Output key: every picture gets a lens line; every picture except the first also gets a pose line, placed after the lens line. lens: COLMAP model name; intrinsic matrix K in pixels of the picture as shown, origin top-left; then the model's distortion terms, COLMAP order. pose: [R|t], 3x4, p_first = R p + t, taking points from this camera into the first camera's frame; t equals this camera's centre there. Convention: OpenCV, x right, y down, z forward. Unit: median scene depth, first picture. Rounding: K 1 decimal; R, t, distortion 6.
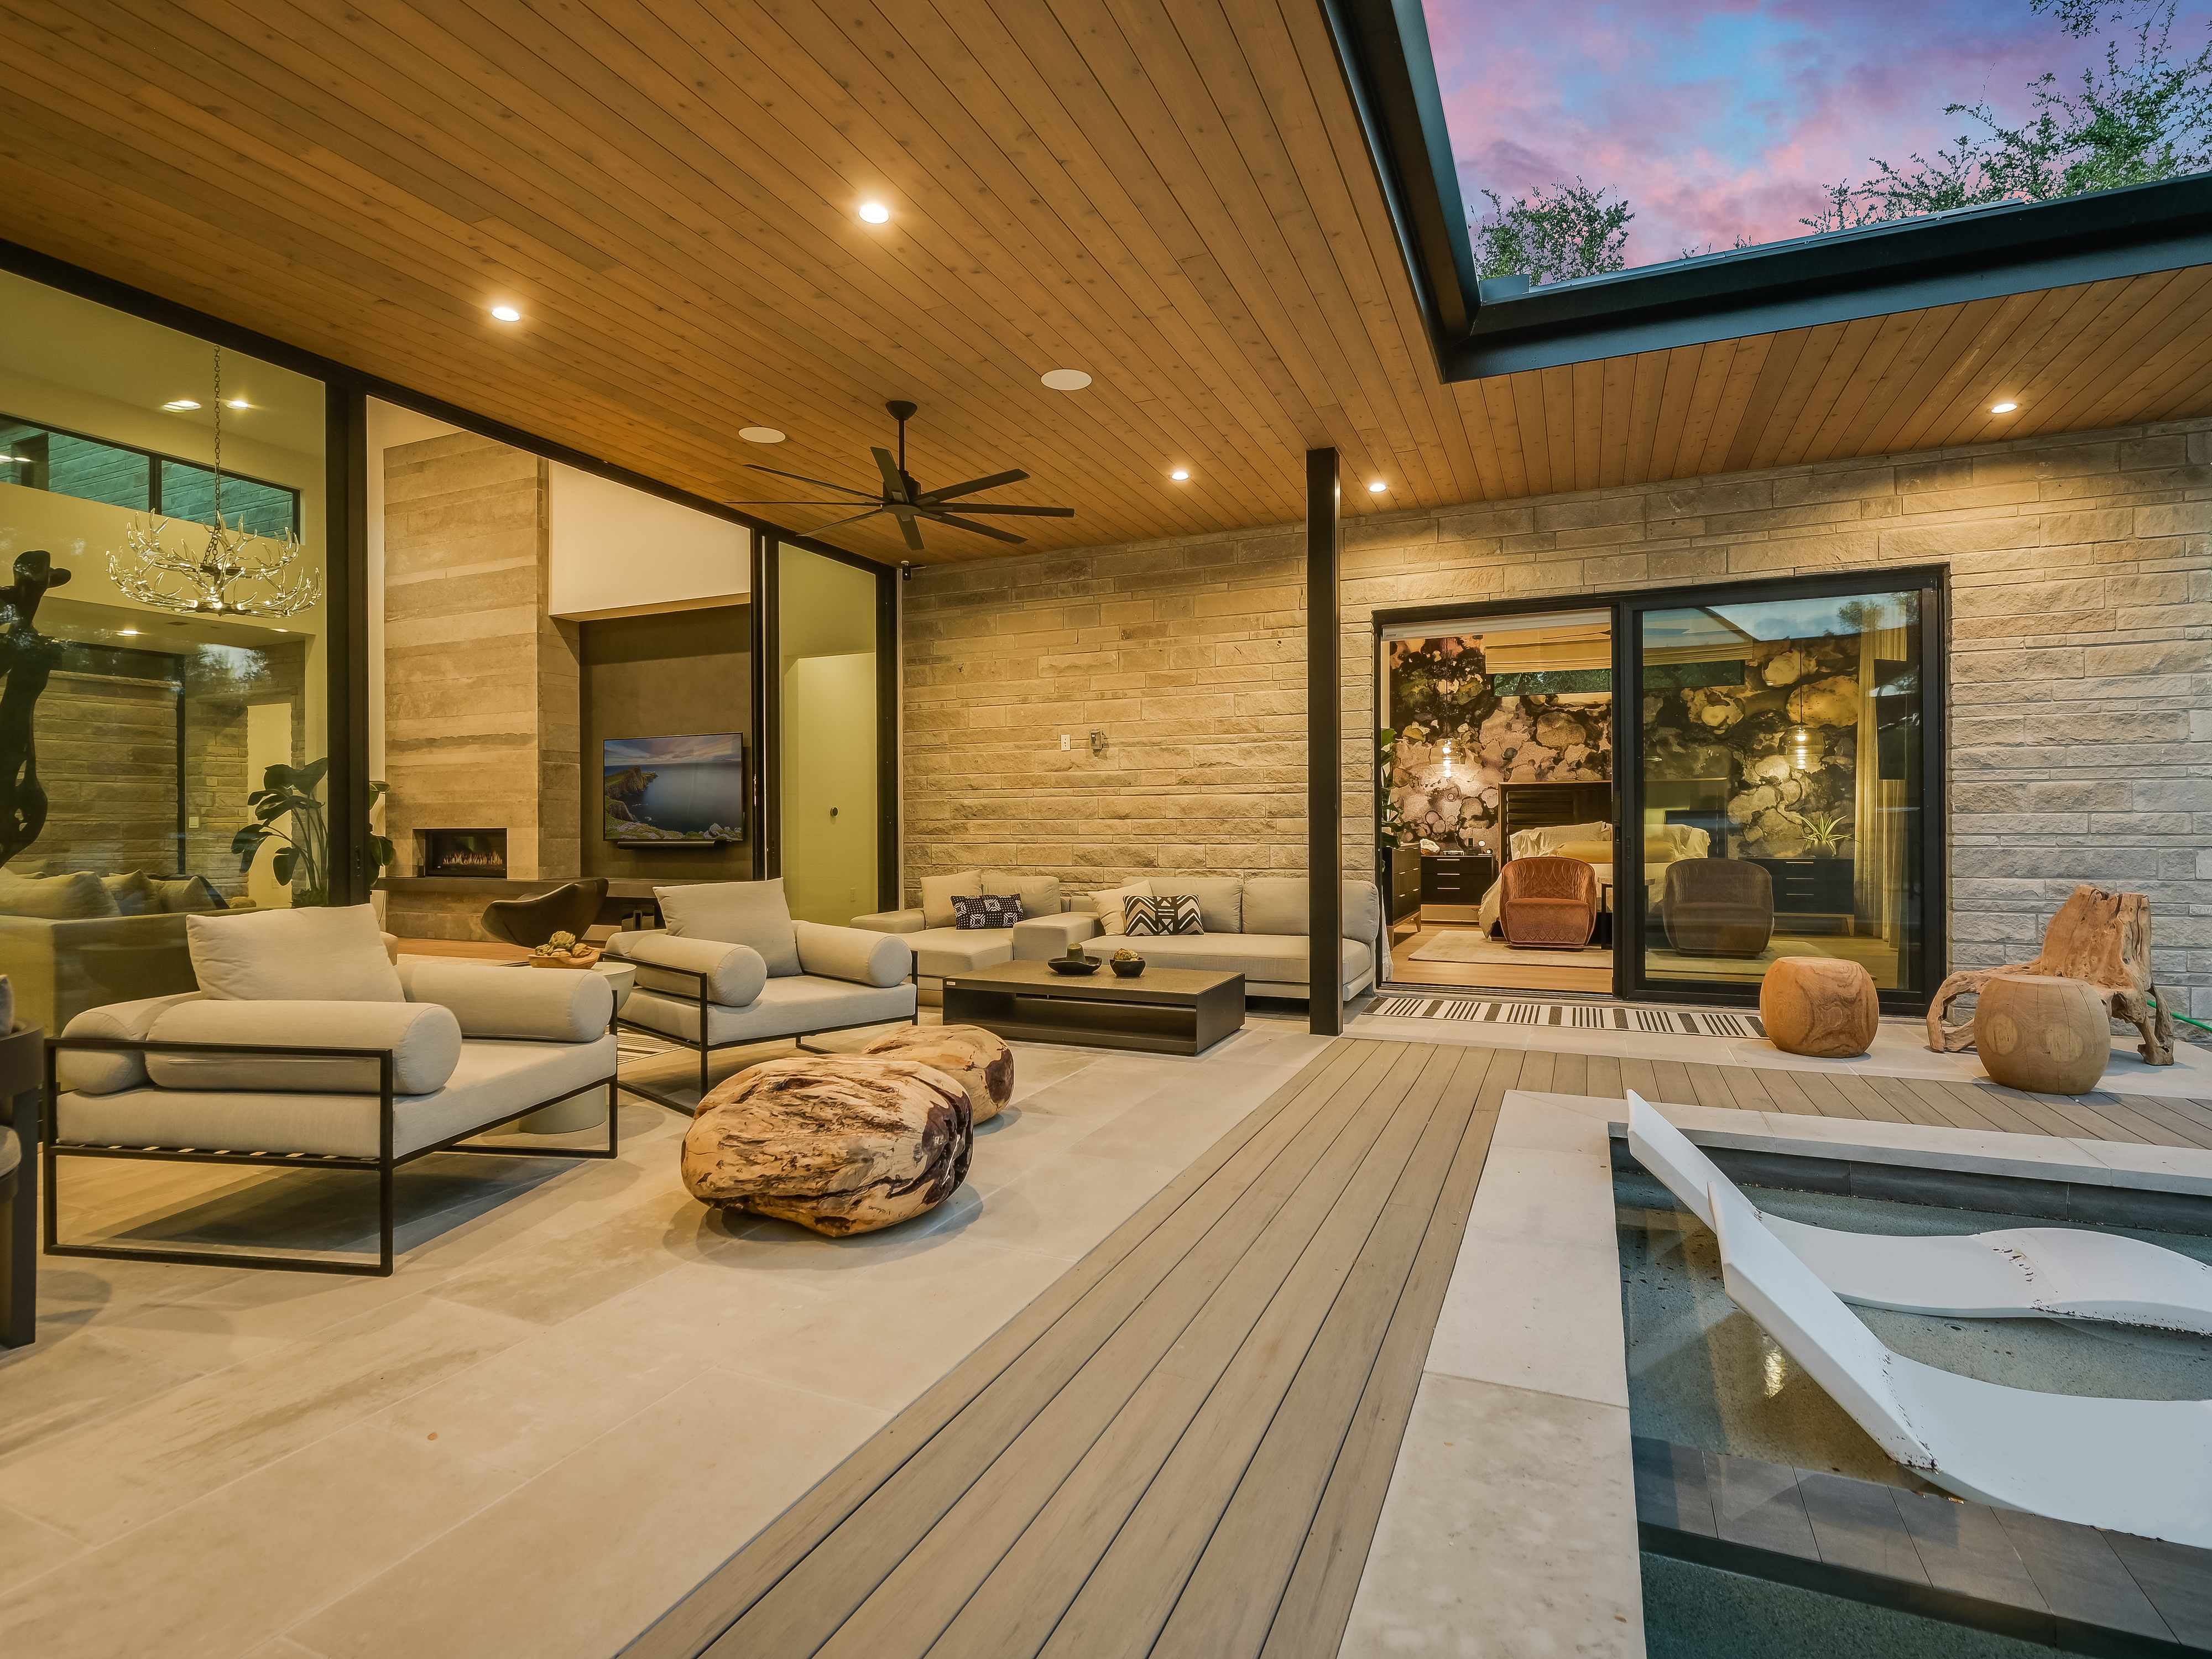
lens RADIAL K [[1102.8, 0, 1104.2], [0, 1102.8, 827.2], [0, 0, 1]] dist [-0.004586, 0.000905]
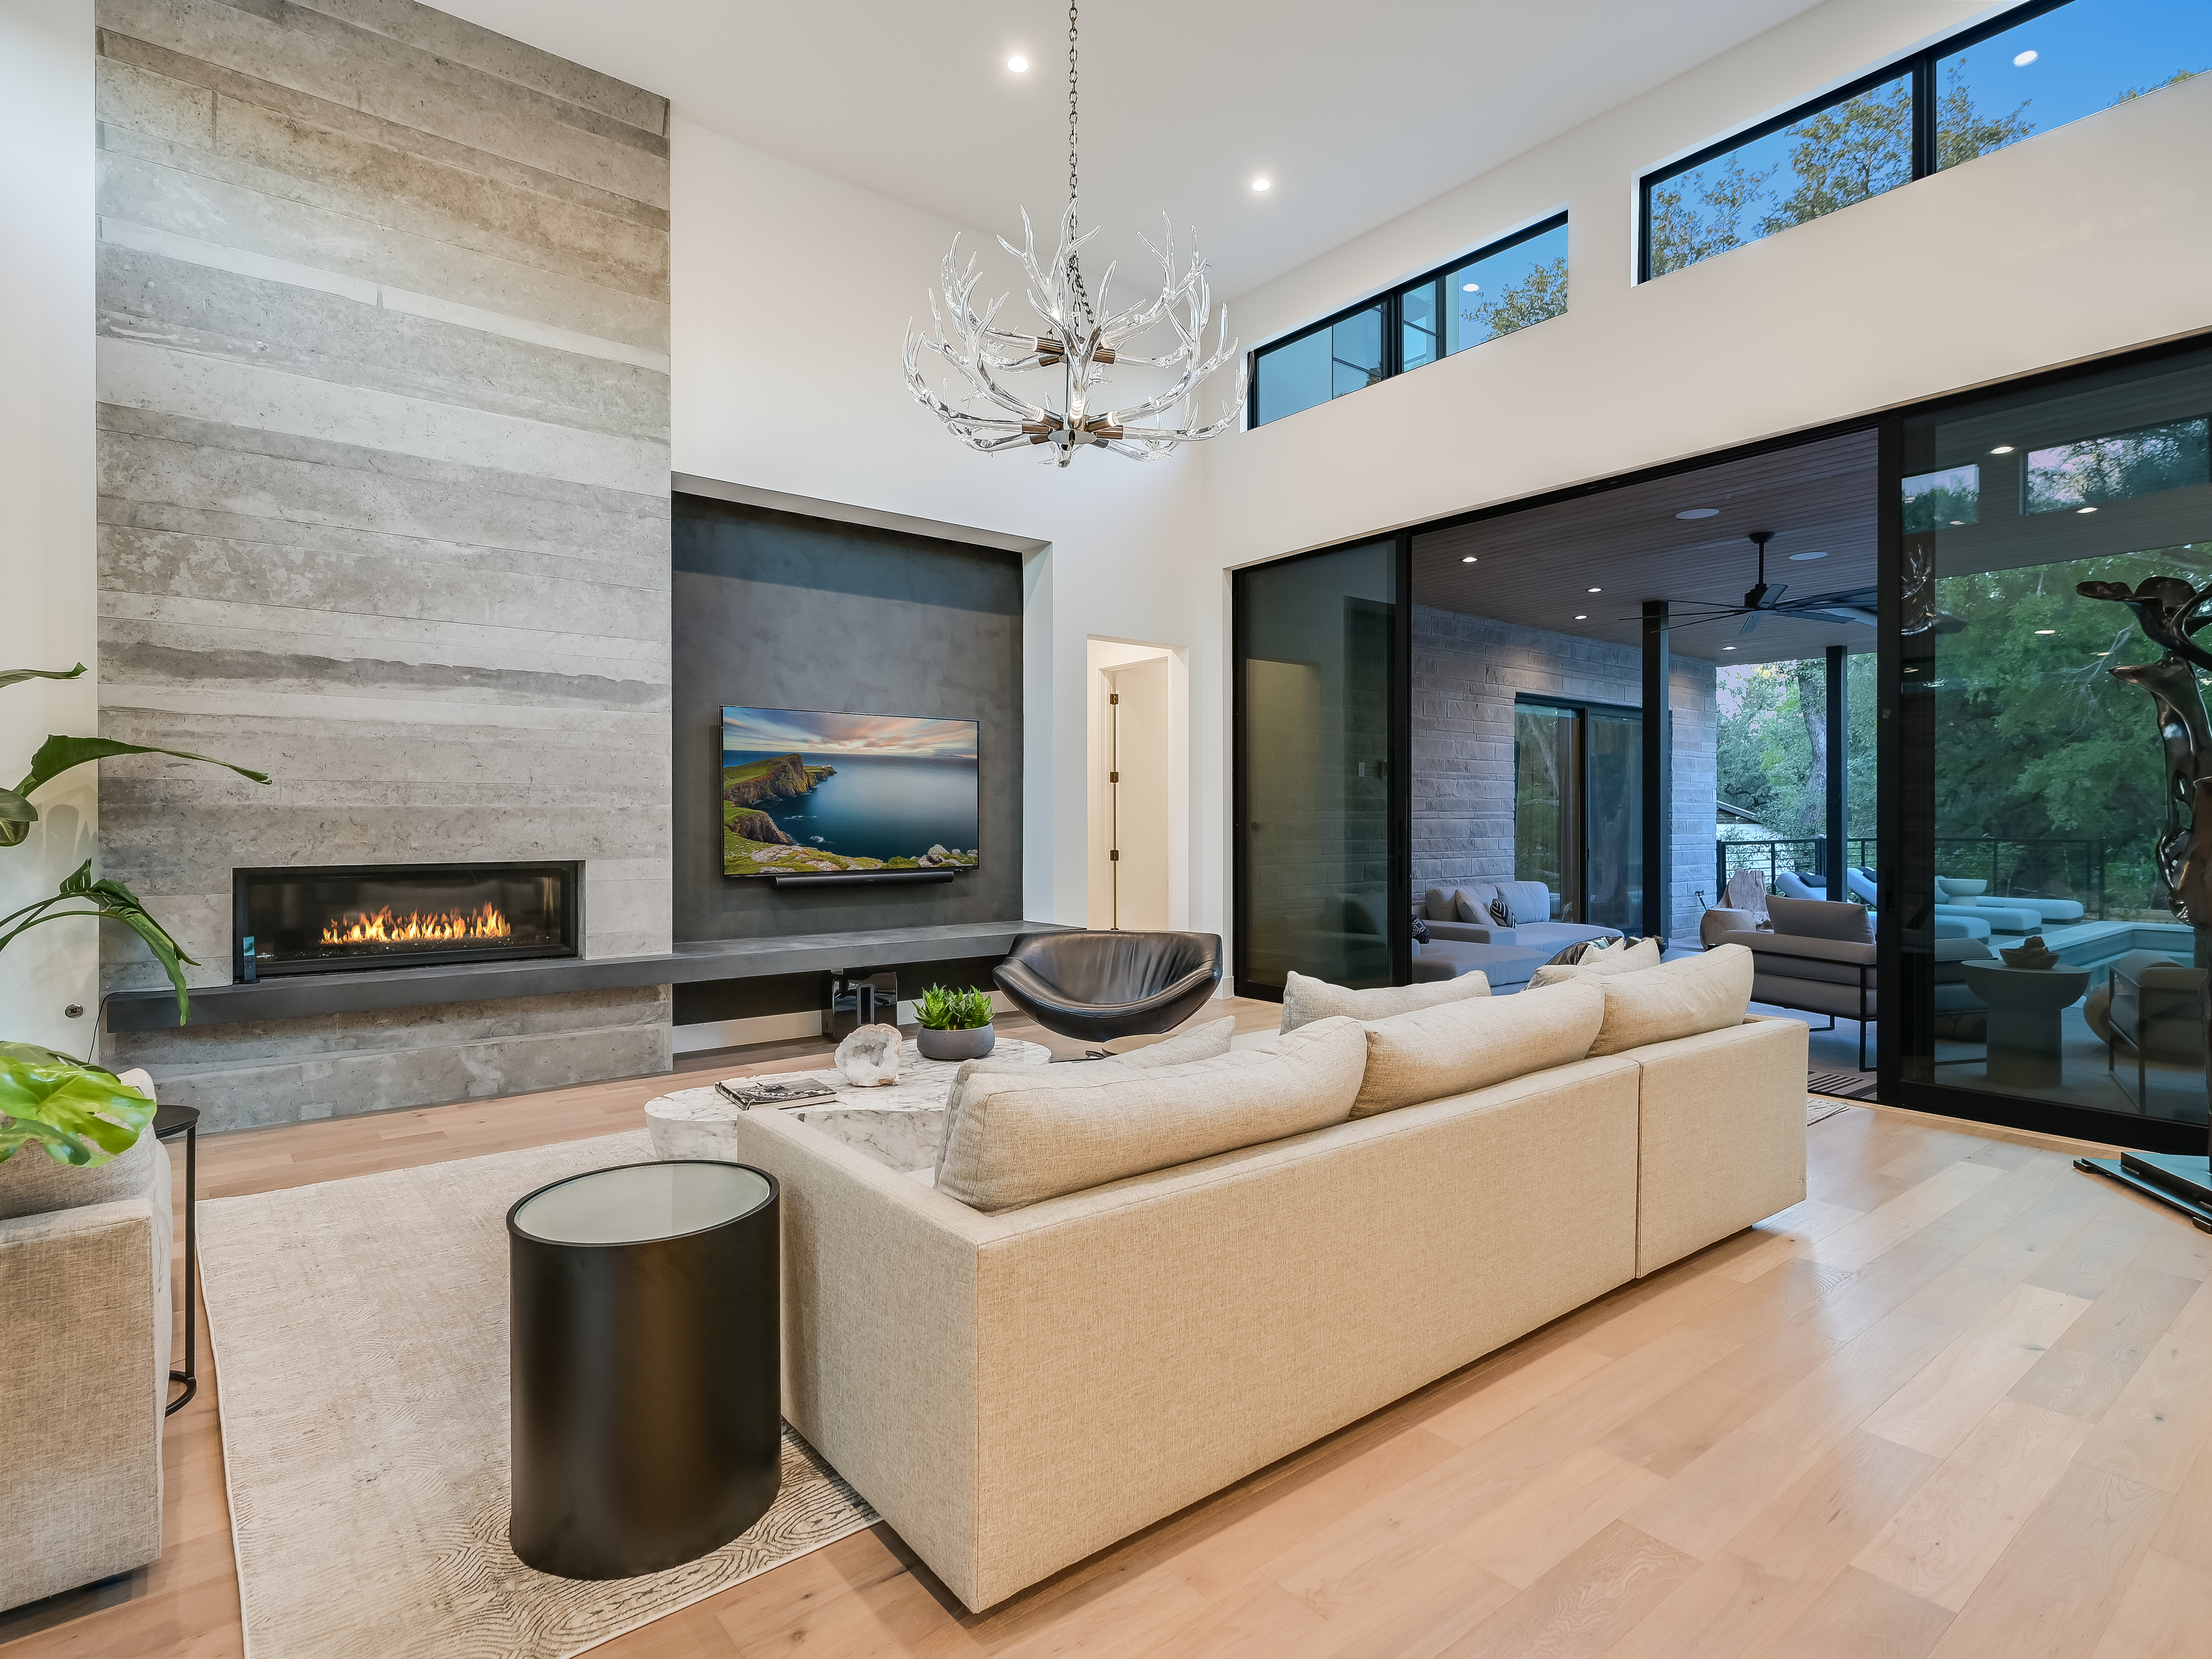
lens RADIAL K [[1182.9, 0, 1094.6], [0, 1182.9, 821.8], [0, 0, 1]] dist [0.002032, -0.004903]
pose [[0.454158, 0.002555, 0.890918, -0.925208], [-0.002077, 0.999996, -0.001809, -0.016620], [-0.890919, -0.001029, 0.454161, 0.540042]]
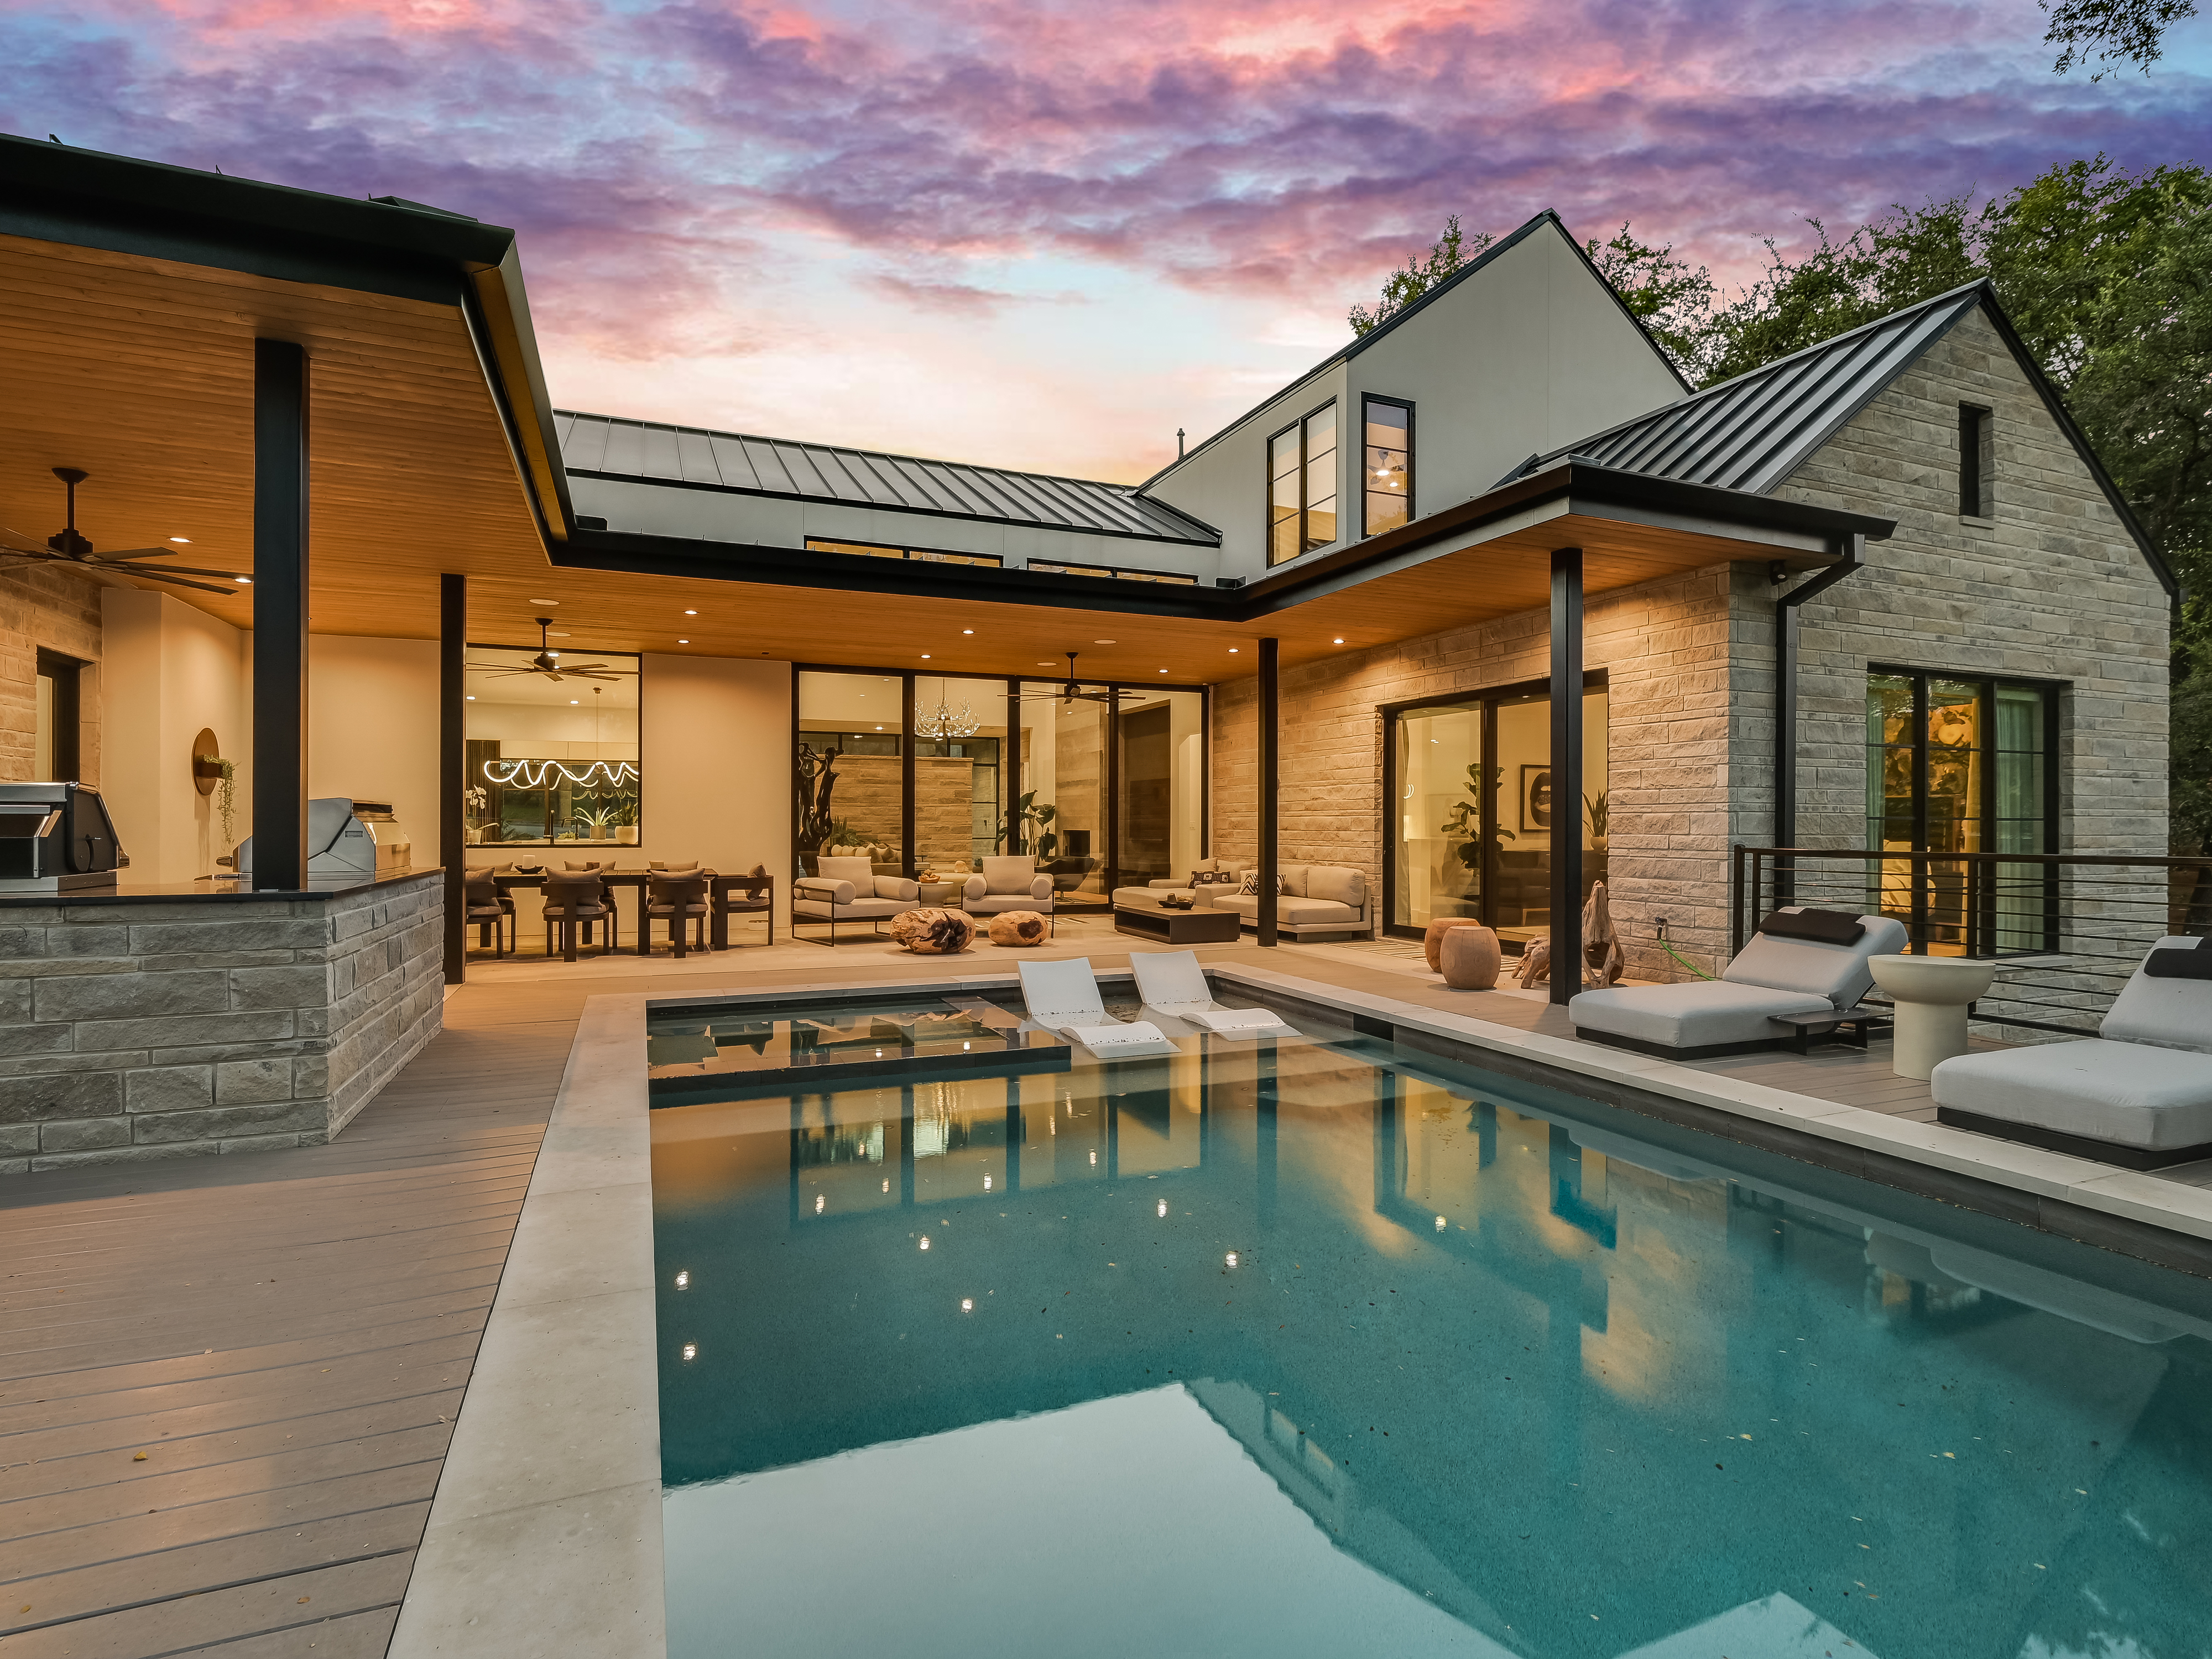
lens RADIAL K [[1102.8, 0, 1107.6], [0, 1102.8, 831.9], [0, 0, 1]] dist [-0.004586, 0.000905]
pose [[0.728143, 0.011470, -0.685329, 0.738676], [-0.007169, 0.999933, 0.009118, -0.013743], [0.685388, -0.001726, 0.728176, -0.321372]]
